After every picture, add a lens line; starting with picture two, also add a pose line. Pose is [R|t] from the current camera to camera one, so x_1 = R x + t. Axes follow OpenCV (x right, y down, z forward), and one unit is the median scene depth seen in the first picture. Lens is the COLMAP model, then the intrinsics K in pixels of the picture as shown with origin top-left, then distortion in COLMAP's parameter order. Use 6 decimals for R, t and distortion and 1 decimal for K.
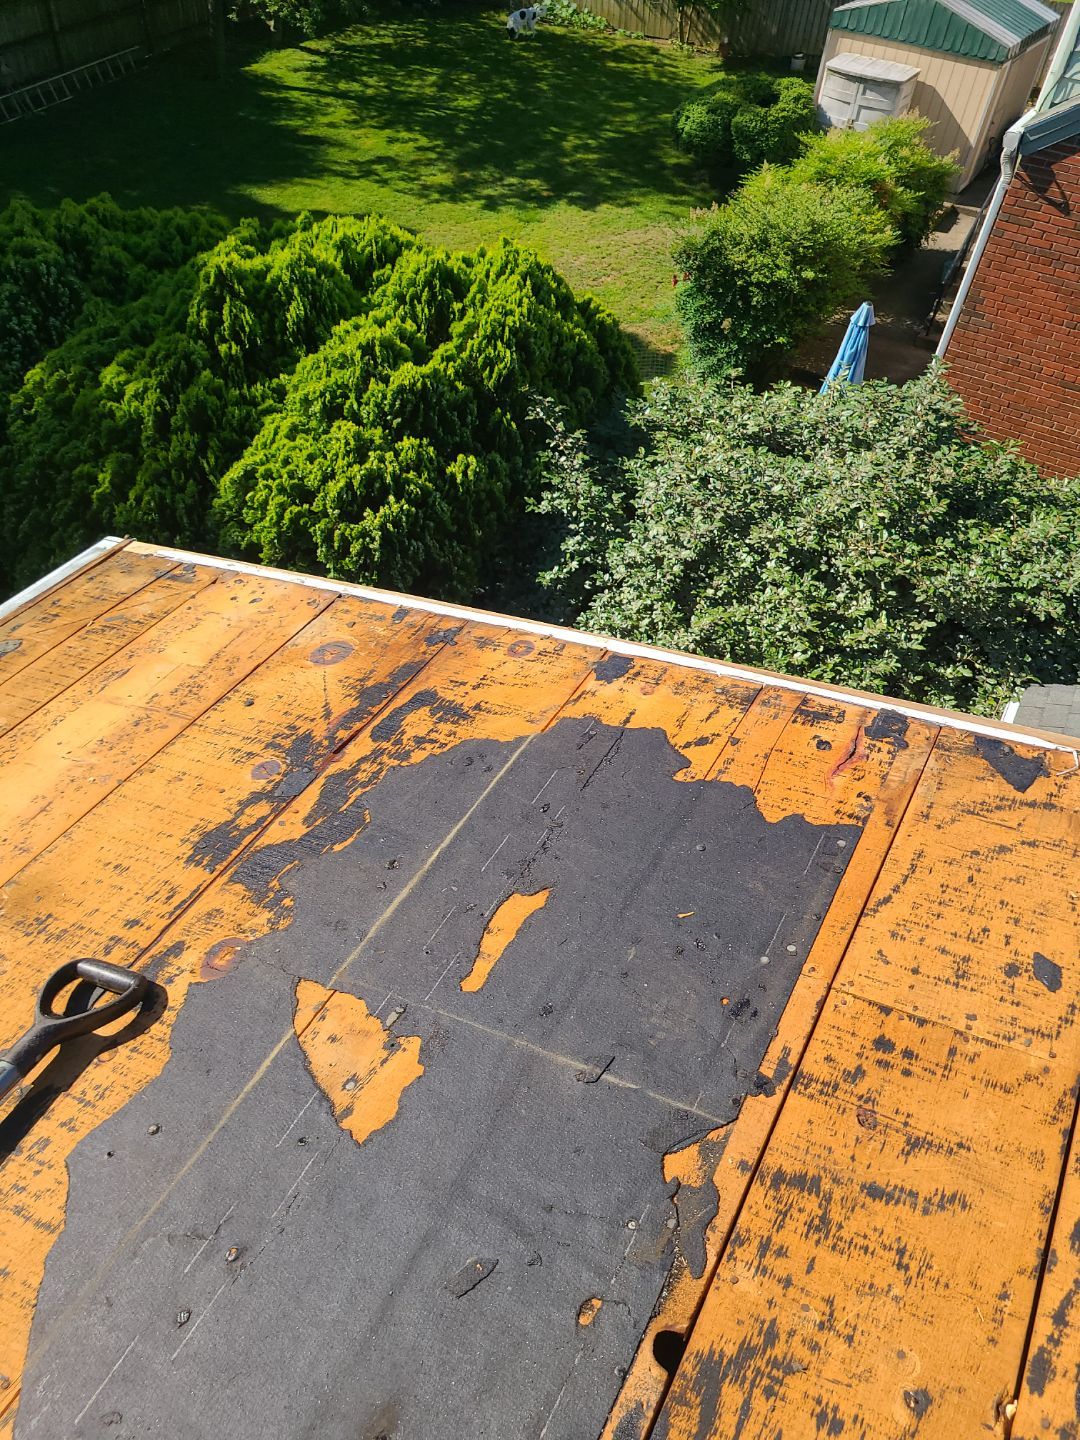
lens RADIAL K [[1085.5, 0, 526.1], [0, 1085.5, 687.4], [0, 0, 1]] dist [0.053417, -0.040913]
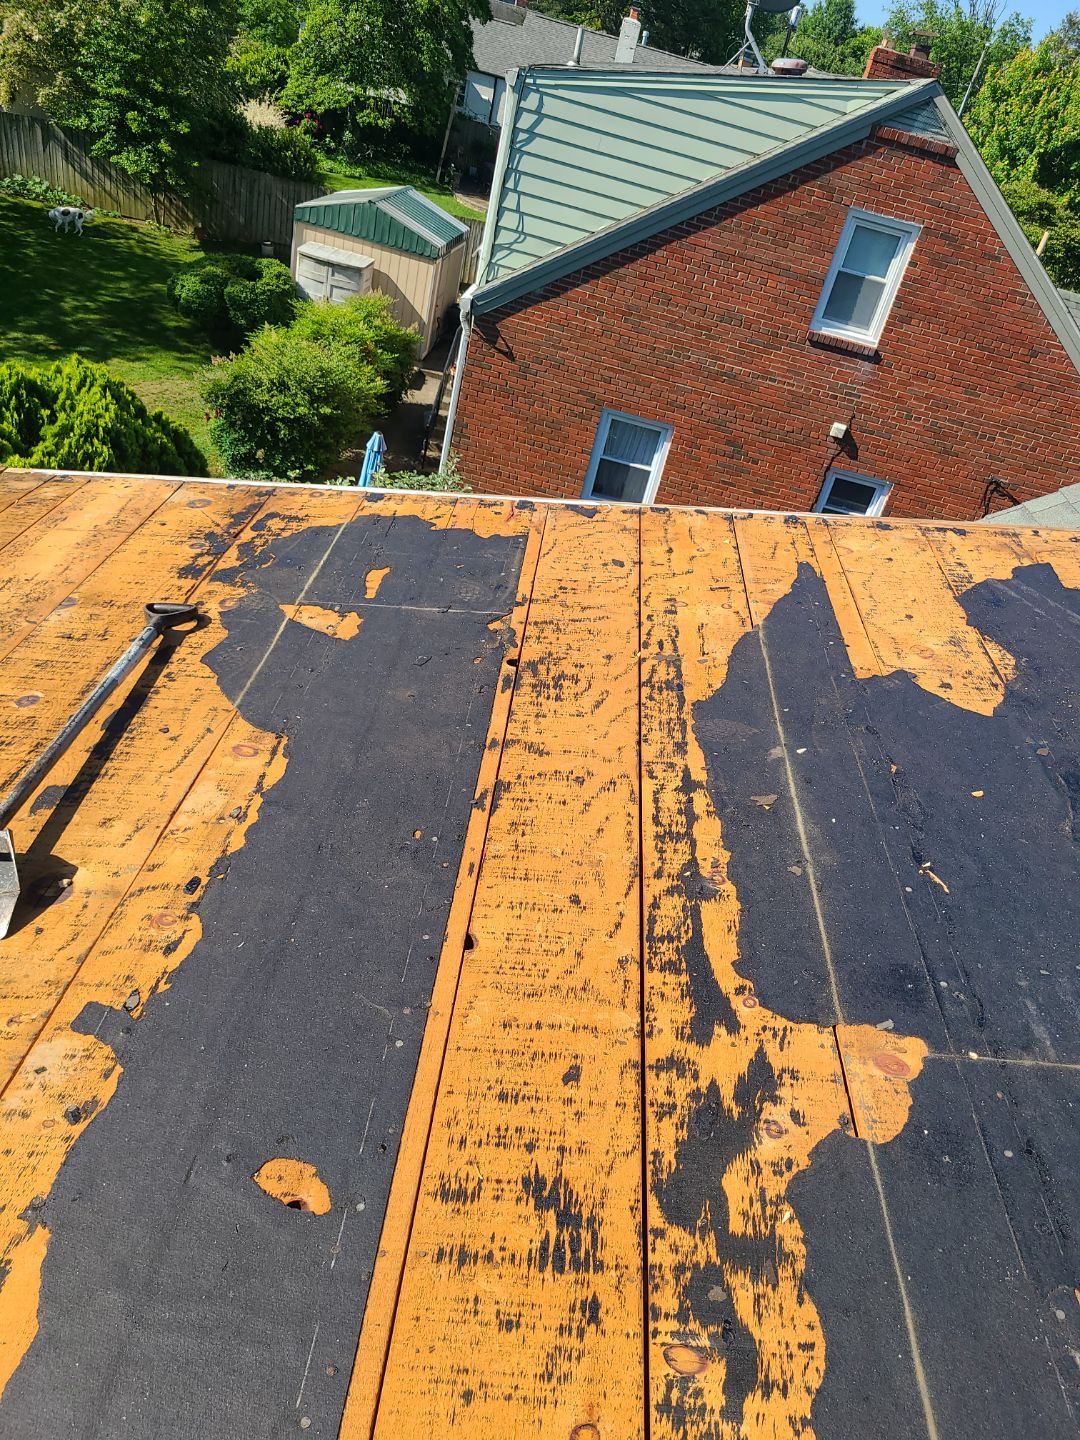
lens RADIAL K [[1085.5, 0, 560.8], [0, 1085.5, 716.7], [0, 0, 1]] dist [0.053417, -0.040913]
pose [[0.886773, -0.135144, 0.442007, -0.132187], [0.189700, 0.978460, -0.081419, 0.146083], [-0.421483, 0.156049, 0.893309, -0.178842]]
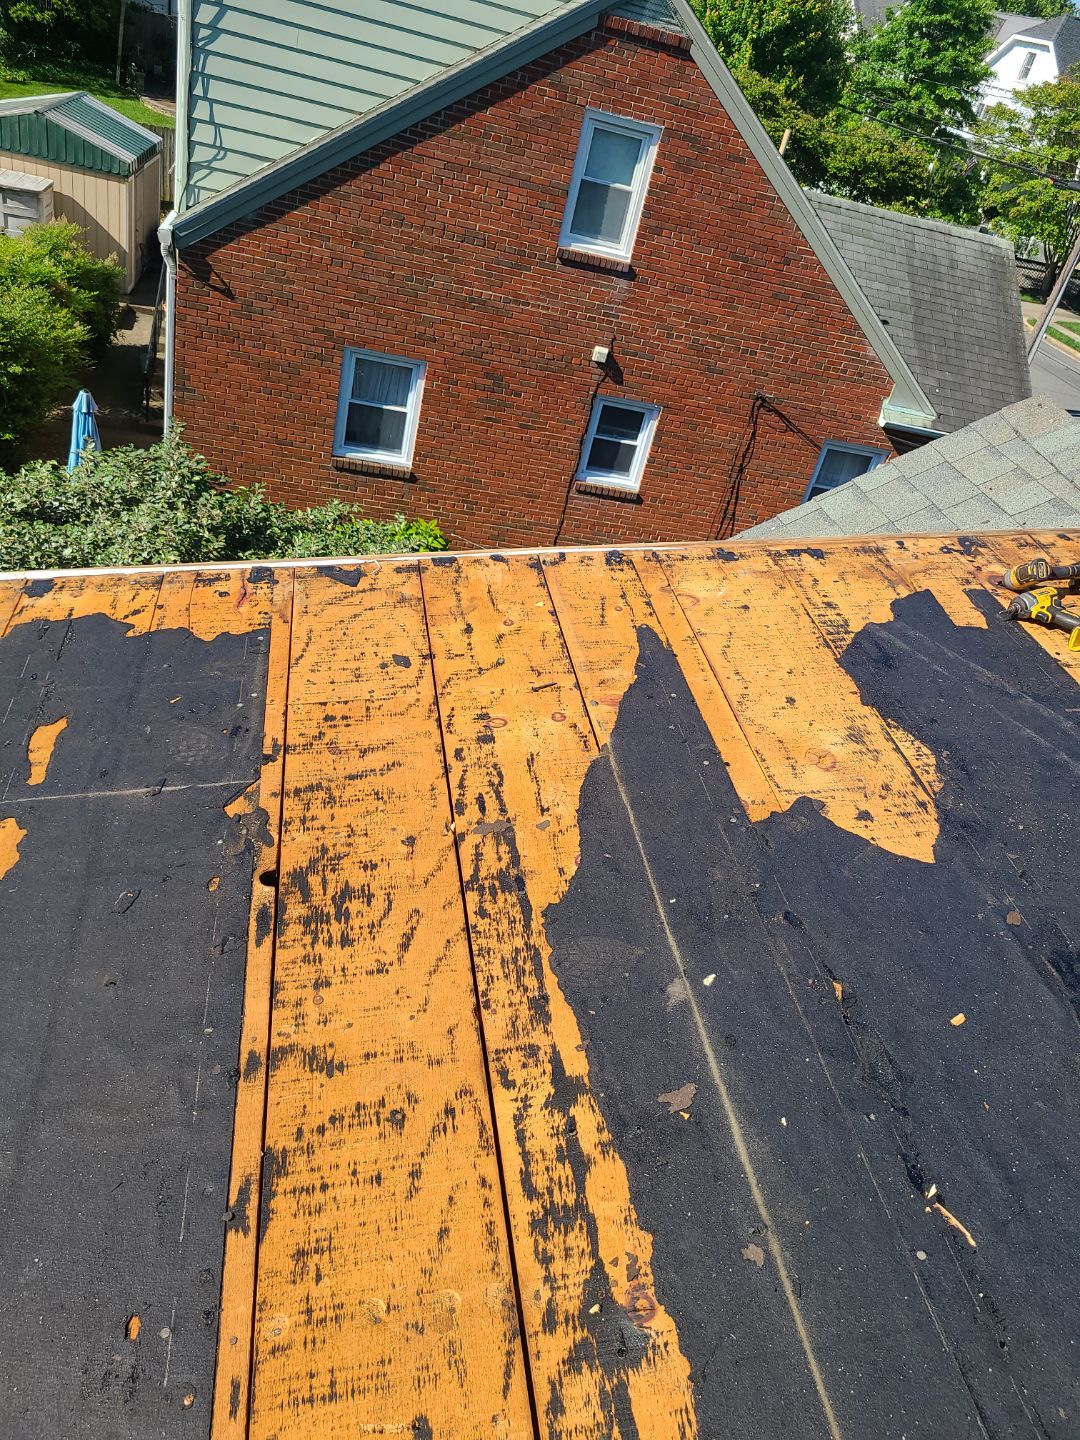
lens RADIAL K [[1085.5, 0, 552.2], [0, 1085.5, 719.6], [0, 0, 1]] dist [0.053417, -0.040913]
pose [[0.765293, -0.278948, 0.580099, -0.065330], [0.314796, 0.948286, 0.040703, 0.070233], [-0.561454, 0.151463, 0.813528, -0.088571]]
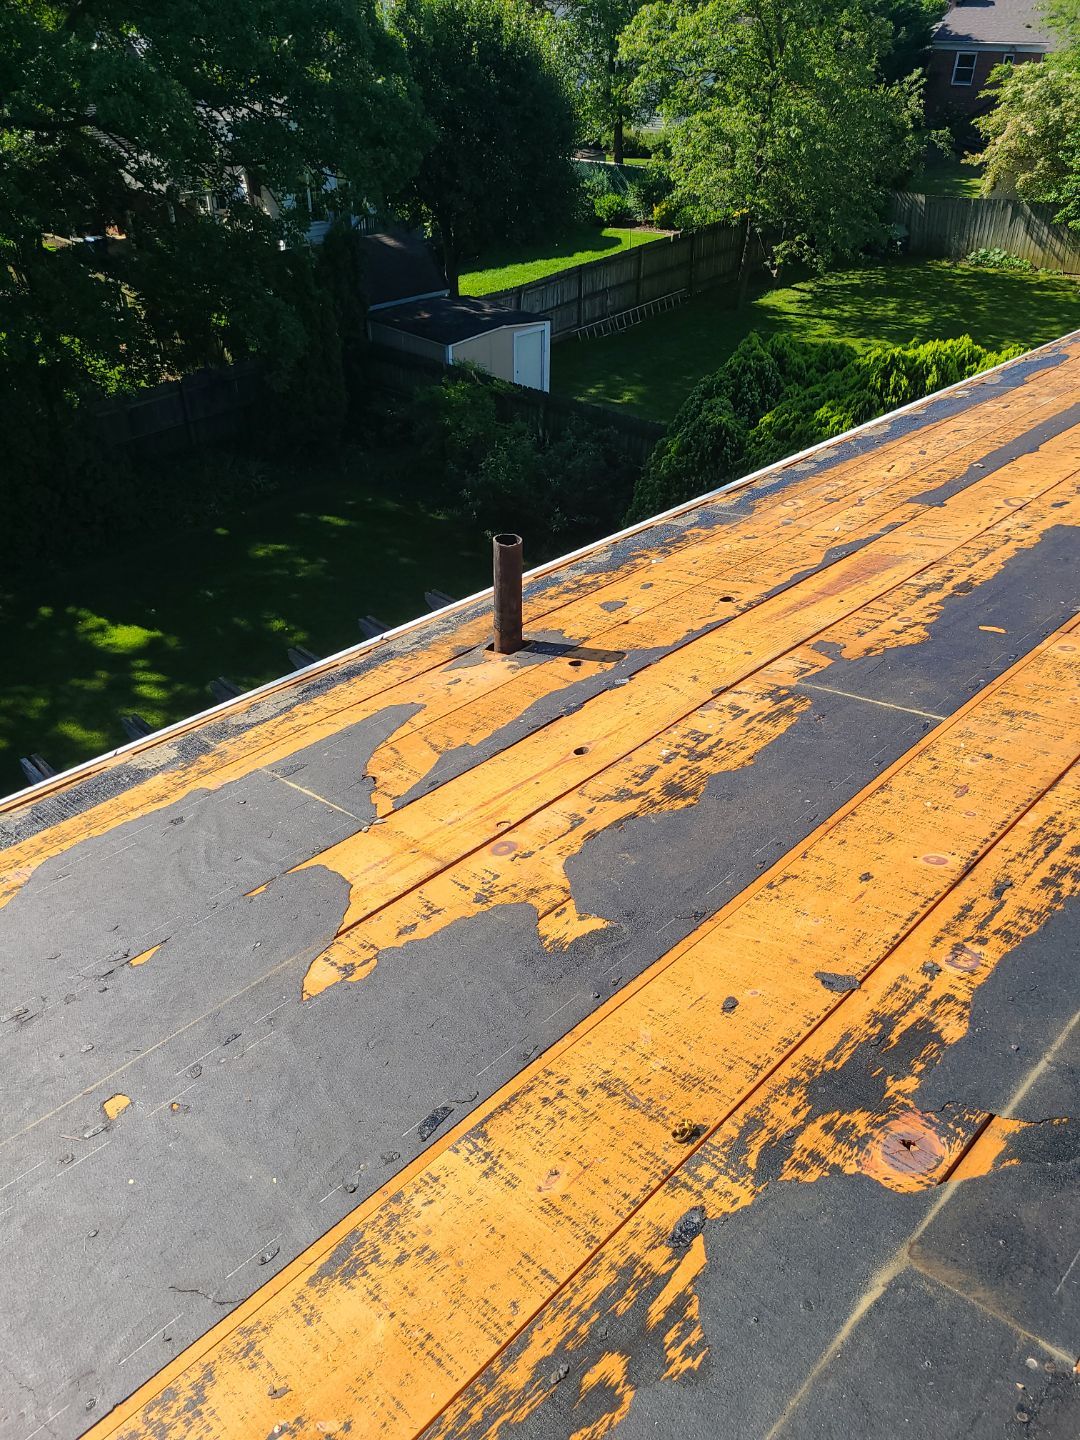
lens RADIAL K [[1085.5, 0, 531.9], [0, 1085.5, 724.4], [0, 0, 1]] dist [0.053417, -0.040913]
pose [[0.965499, 0.070023, -0.250815, -0.346009], [-0.115100, 0.978729, -0.169829, 0.538376], [0.233588, 0.192839, 0.953021, -0.659558]]
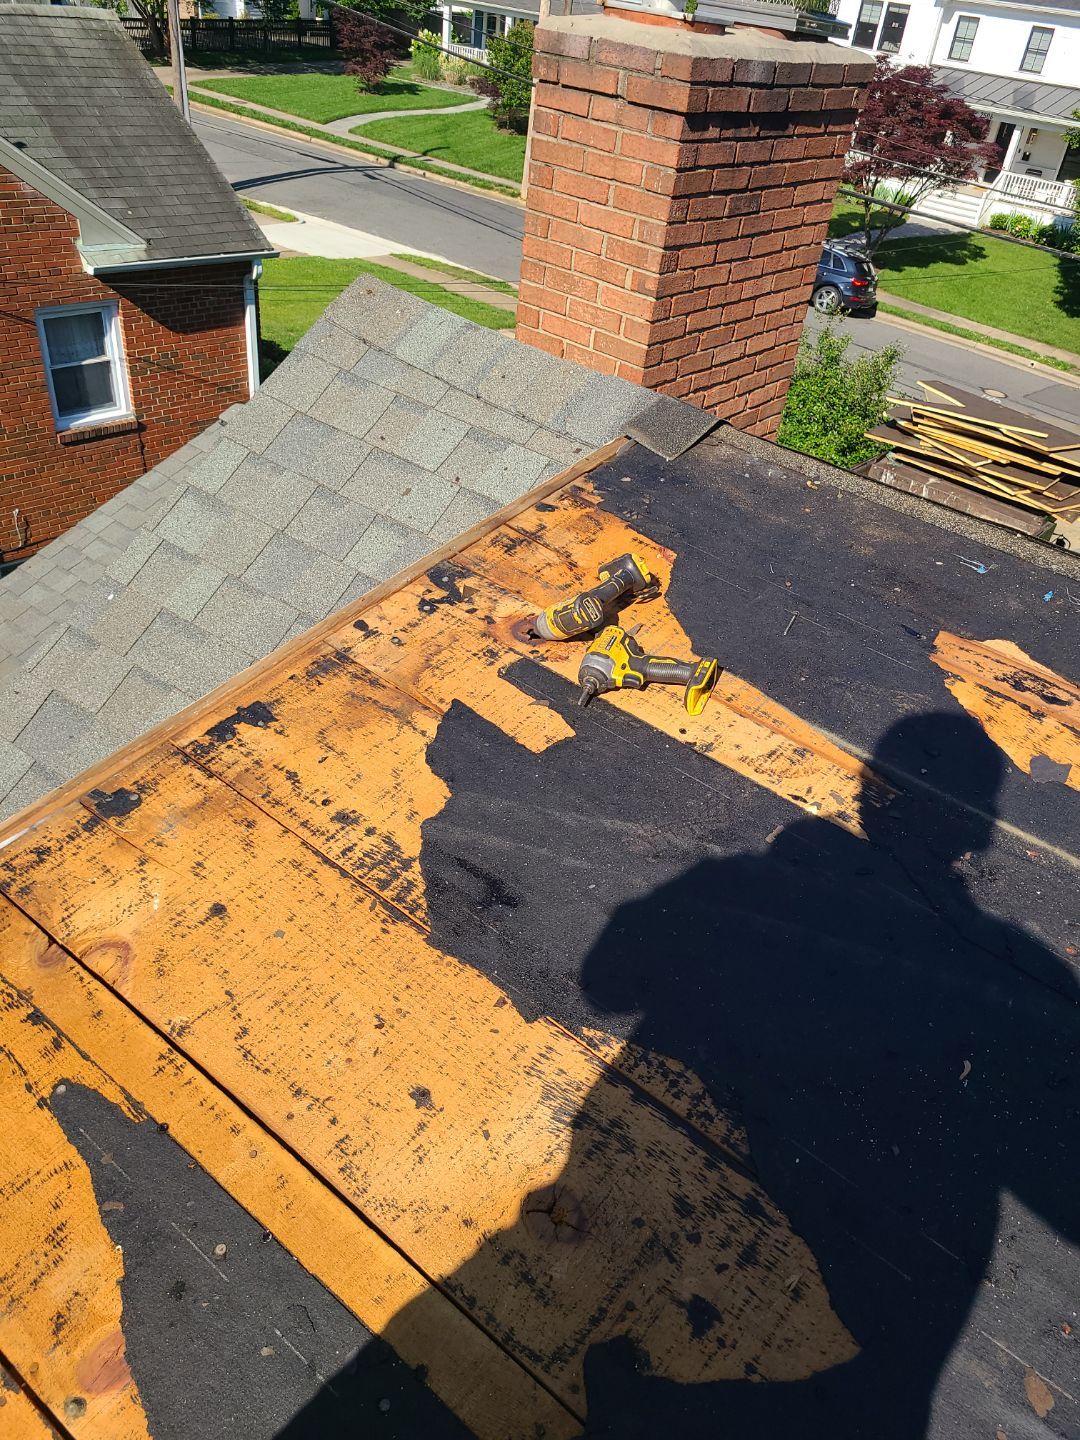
lens RADIAL K [[1085.5, 0, 590.3], [0, 1085.5, 709.5], [0, 0, 1]] dist [0.053417, -0.040913]
pose [[0.129995, -0.622747, 0.771548, 0.084642], [0.595725, 0.671096, 0.441297, -0.001275], [-0.792599, 0.402264, 0.458225, 0.007349]]
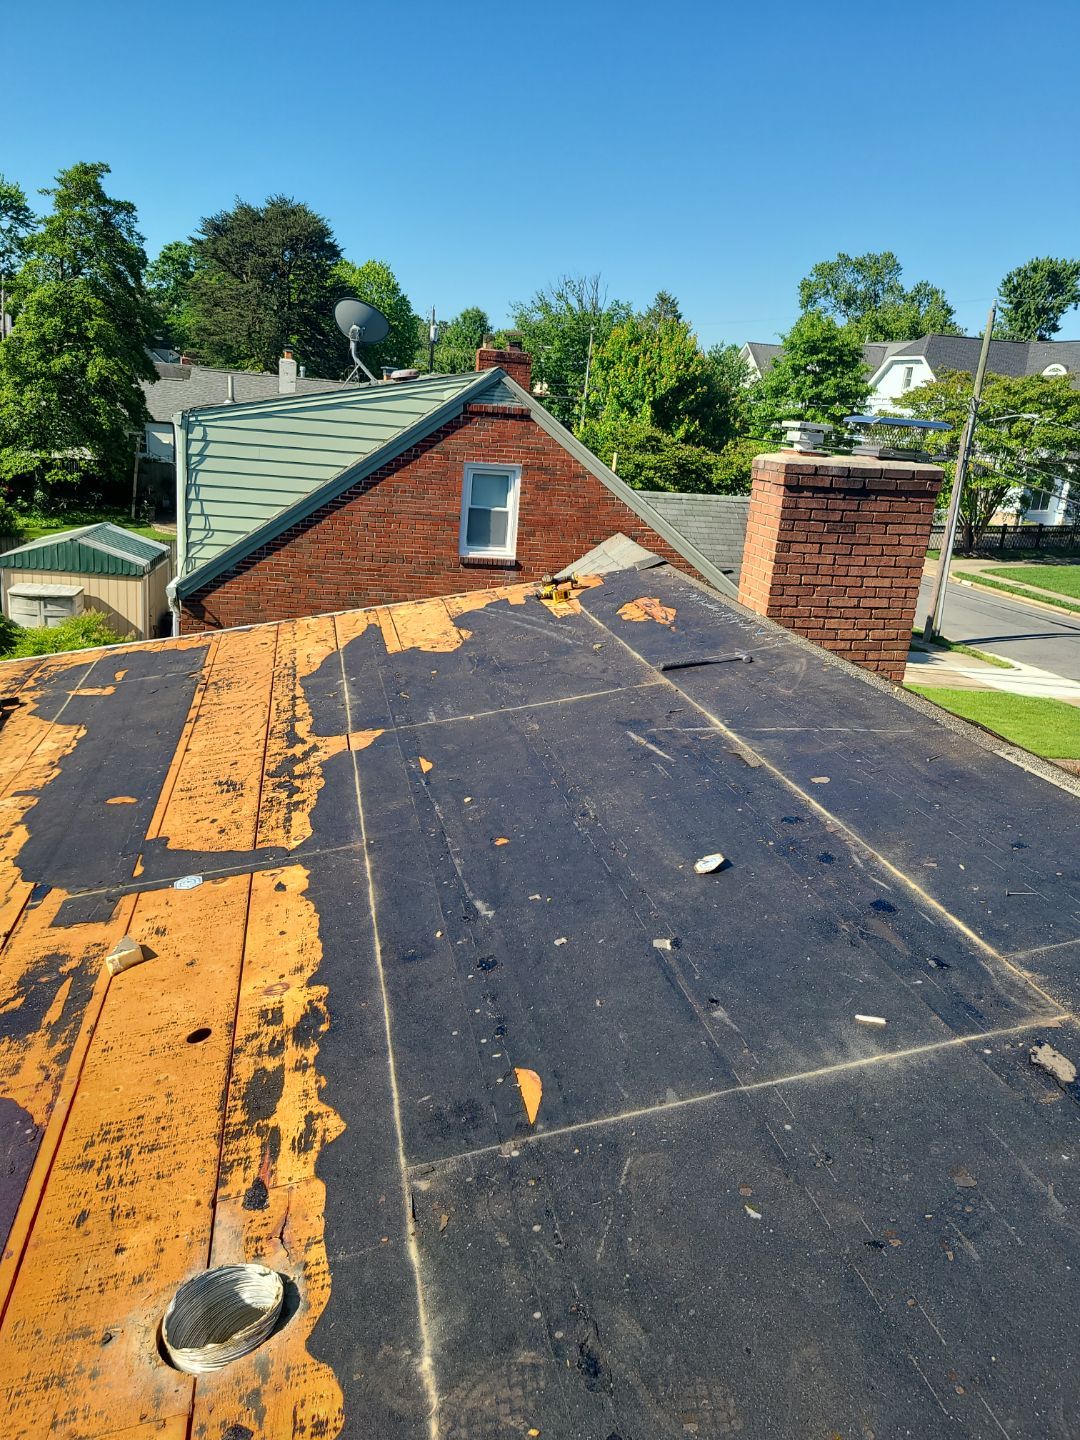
lens RADIAL K [[1153.9, 0, 530.6], [0, 1153.9, 677.2], [0, 0, 1]] dist [0.098406, -0.047028]
pose [[0.760414, -0.189841, 0.621073, -0.279893], [0.448770, 0.844870, -0.291206, 0.398607], [-0.469443, 0.500156, 0.727645, -0.480242]]
